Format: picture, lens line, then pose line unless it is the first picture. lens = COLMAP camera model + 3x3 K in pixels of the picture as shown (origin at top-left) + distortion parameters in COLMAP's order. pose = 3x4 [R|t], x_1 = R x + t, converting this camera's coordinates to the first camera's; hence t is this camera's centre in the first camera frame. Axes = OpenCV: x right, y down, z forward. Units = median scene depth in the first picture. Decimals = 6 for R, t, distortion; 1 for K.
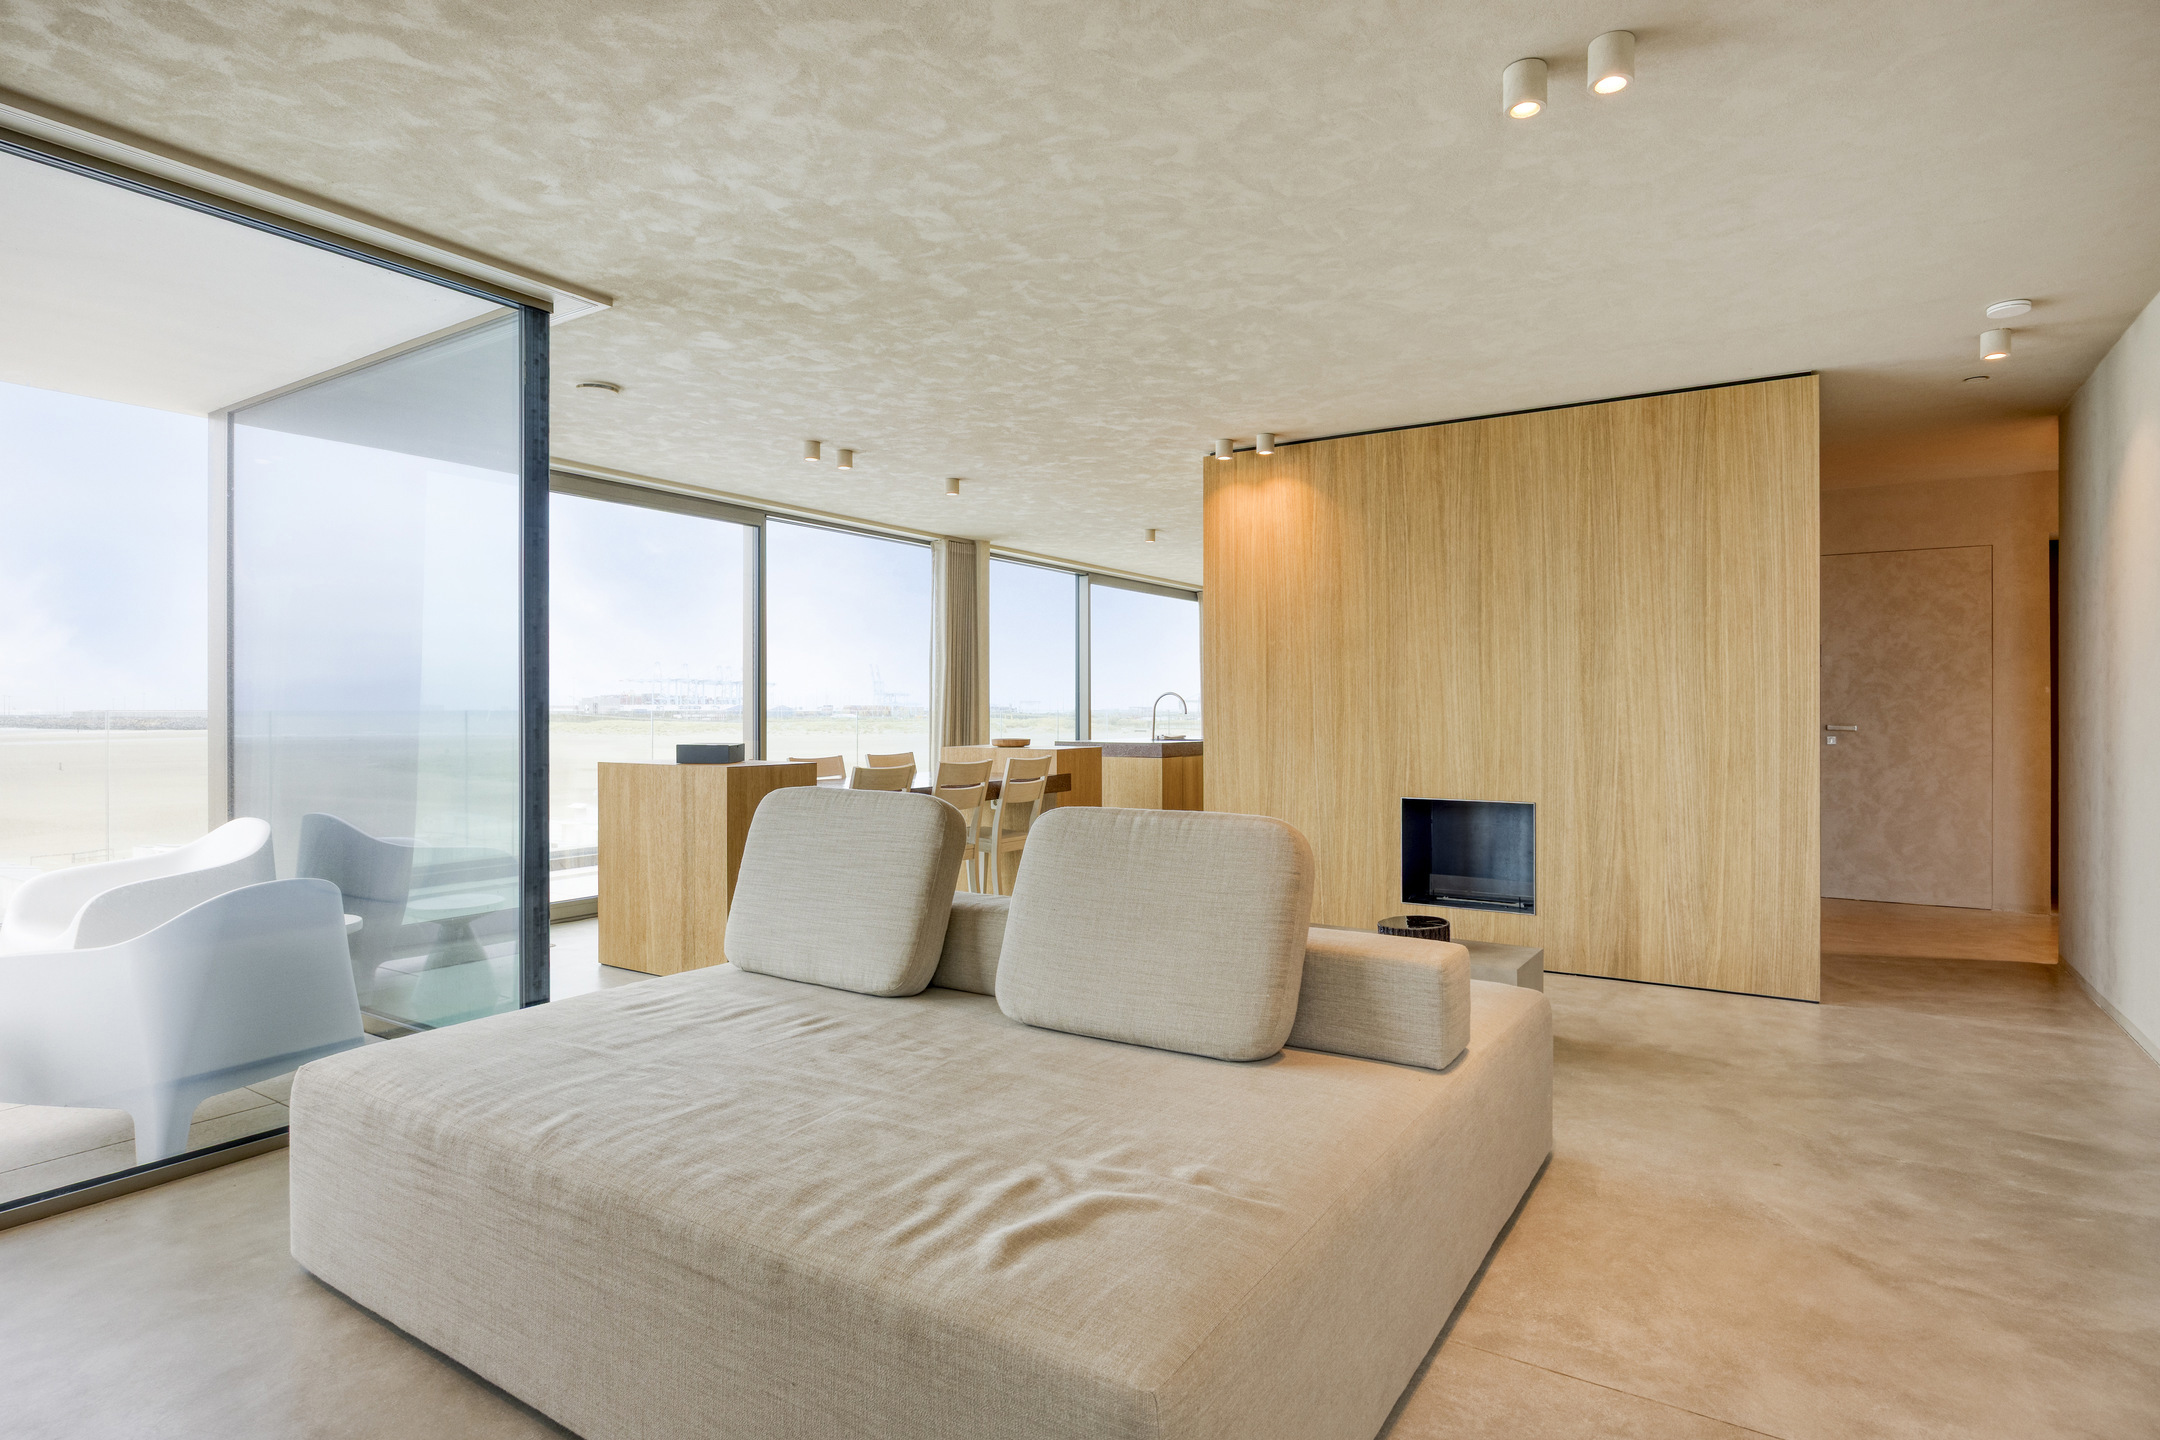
lens RADIAL K [[1137.1, 0, 1087.2], [0, 1137.1, 710.7], [0, 0, 1]] dist [-0.012374, 0.000147]
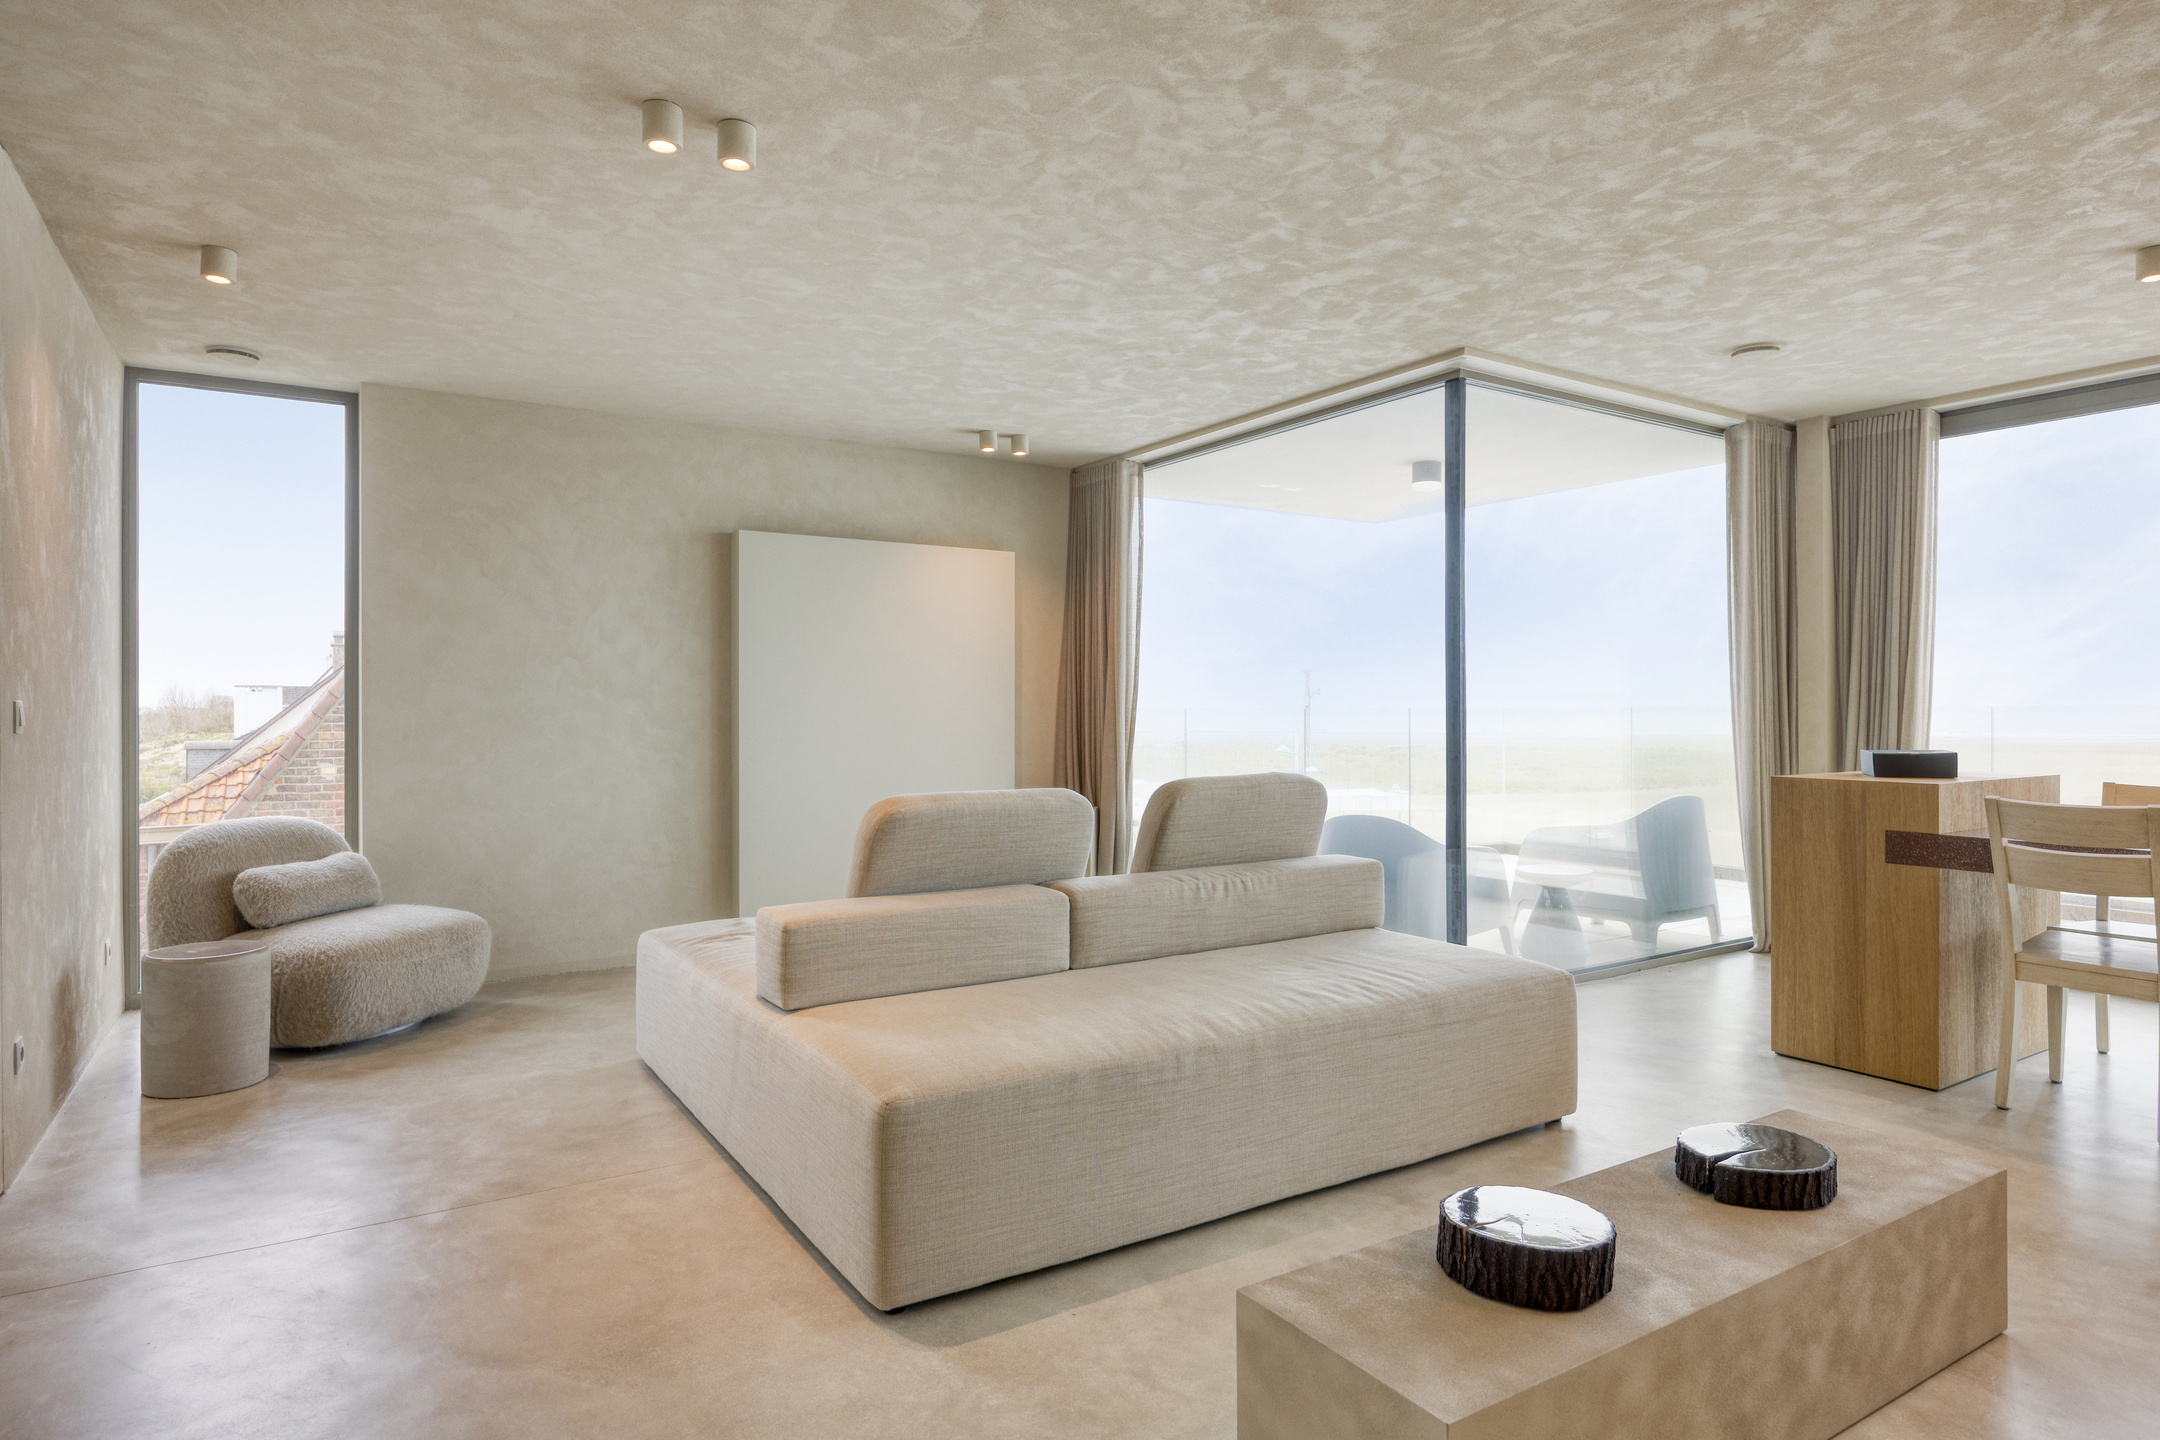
lens RADIAL K [[1206.5, 0, 1080.2], [0, 1206.5, 708.4], [0, 0, 1]] dist [-0.005187, -0.001701]
pose [[-0.423710, 0.001299, -0.905797, 0.654644], [0.002040, 0.999998, 0.000479, -0.000650], [0.905796, -0.001644, -0.423712, 0.900050]]
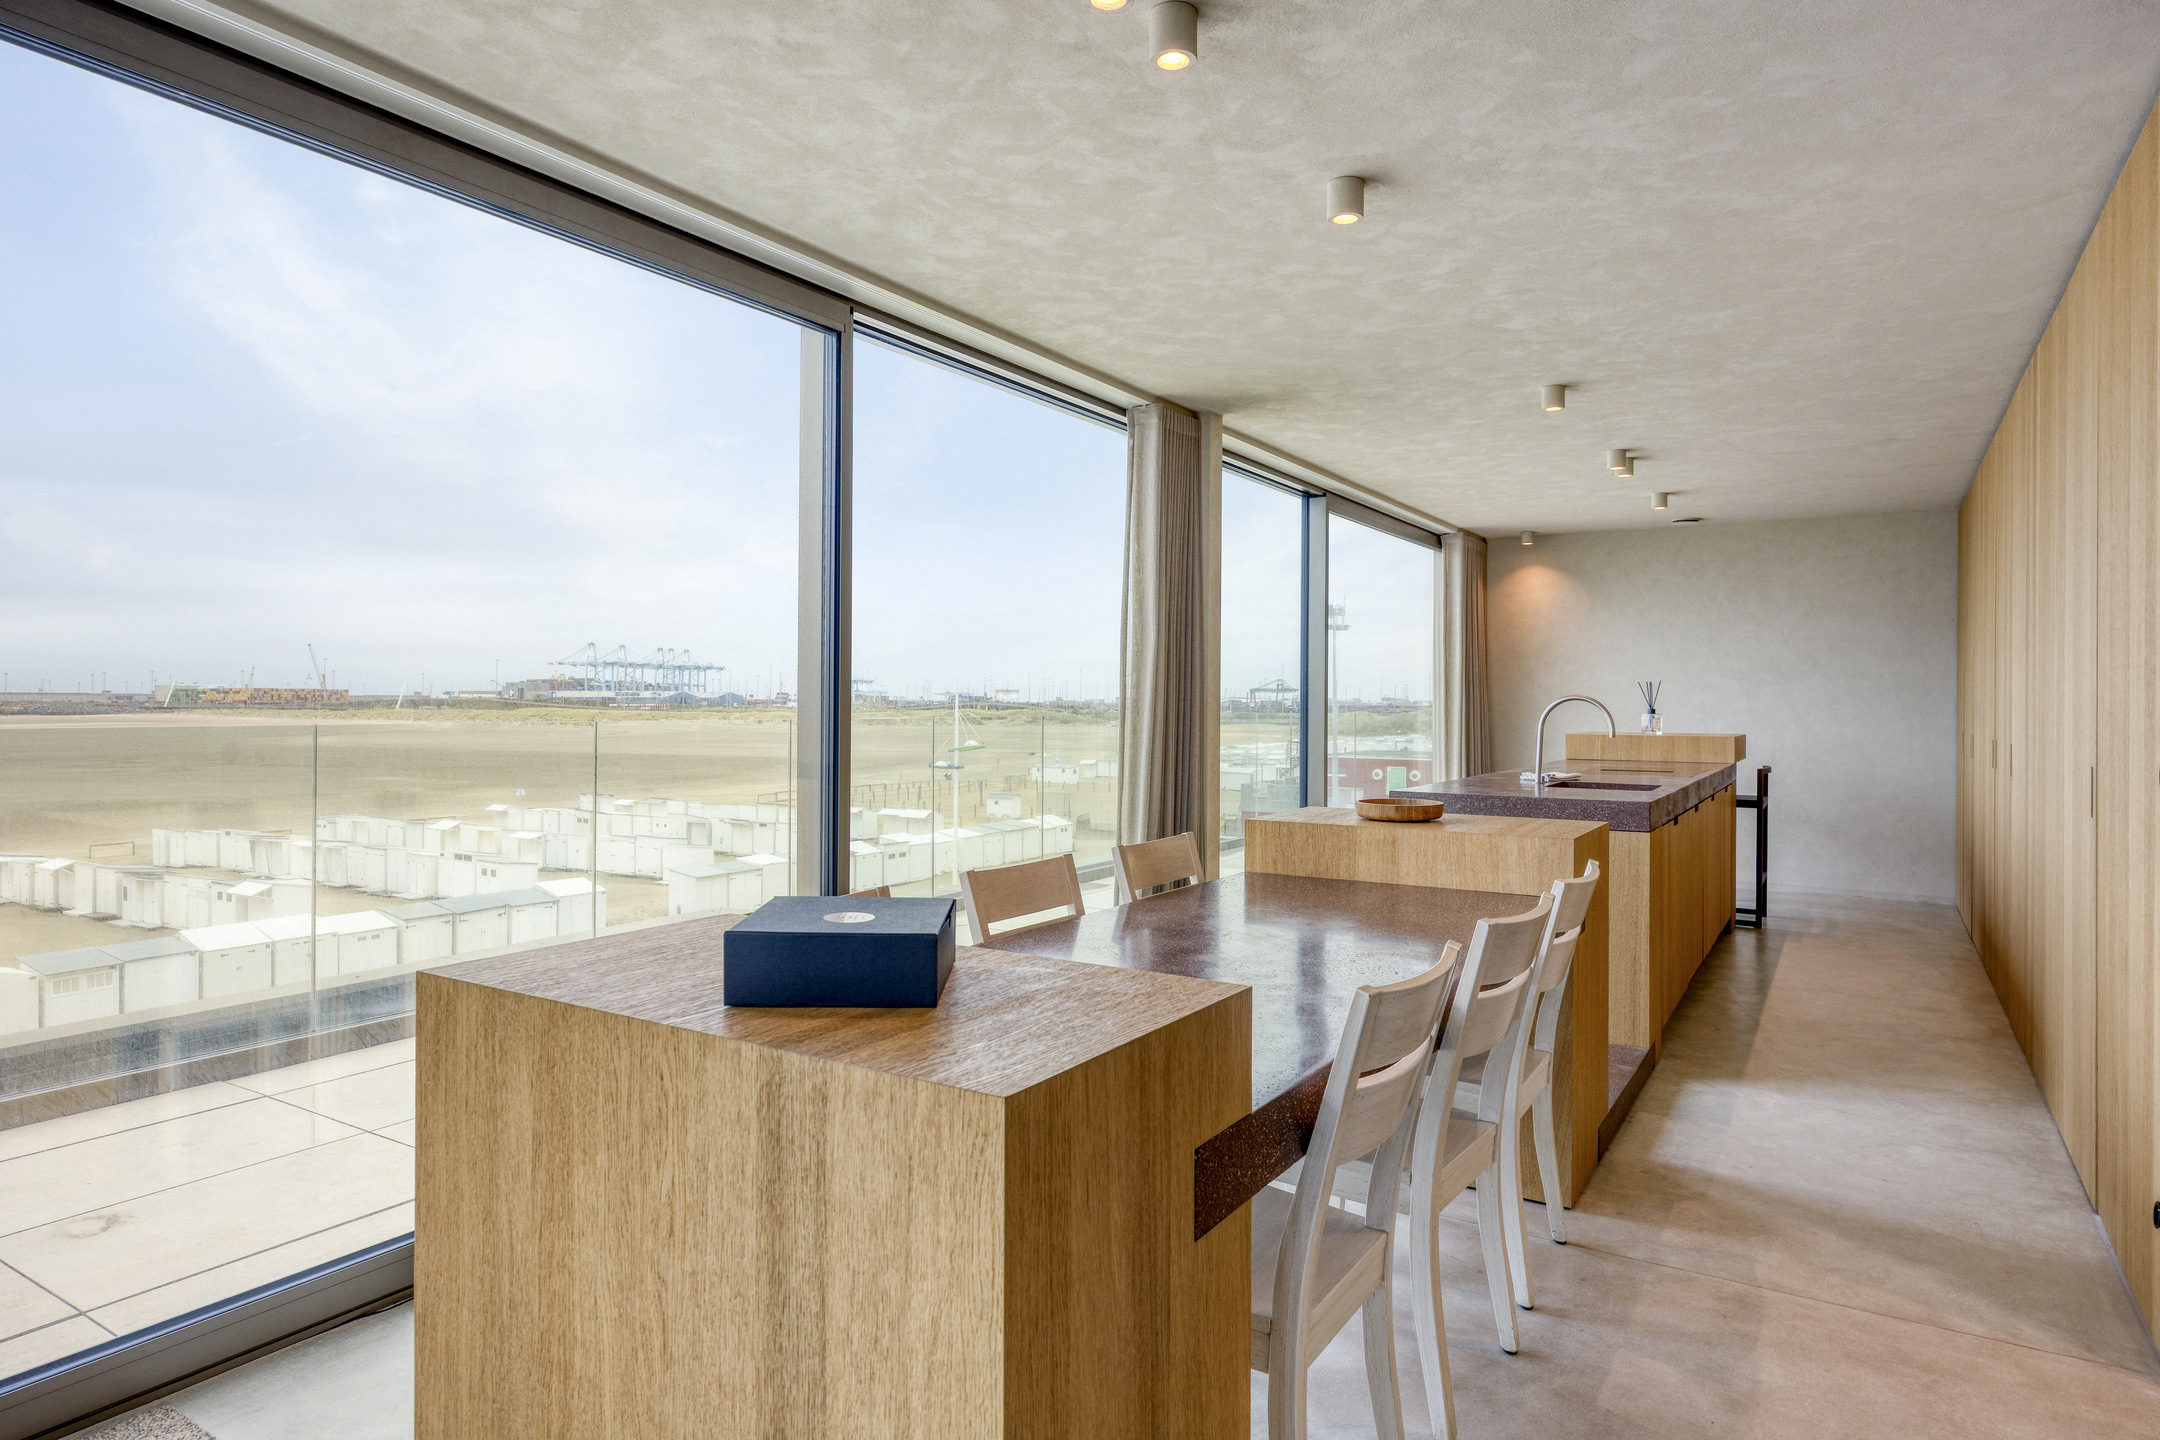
lens RADIAL K [[1238.9, 0, 1084.7], [0, 1238.9, 698.9], [0, 0, 1]] dist [-0.002210, -0.000809]
pose [[0.999814, 0.006337, 0.018195, -0.301721], [-0.006322, 0.999980, -0.000903, -0.022025], [-0.018200, 0.000788, 0.999834, 0.761543]]
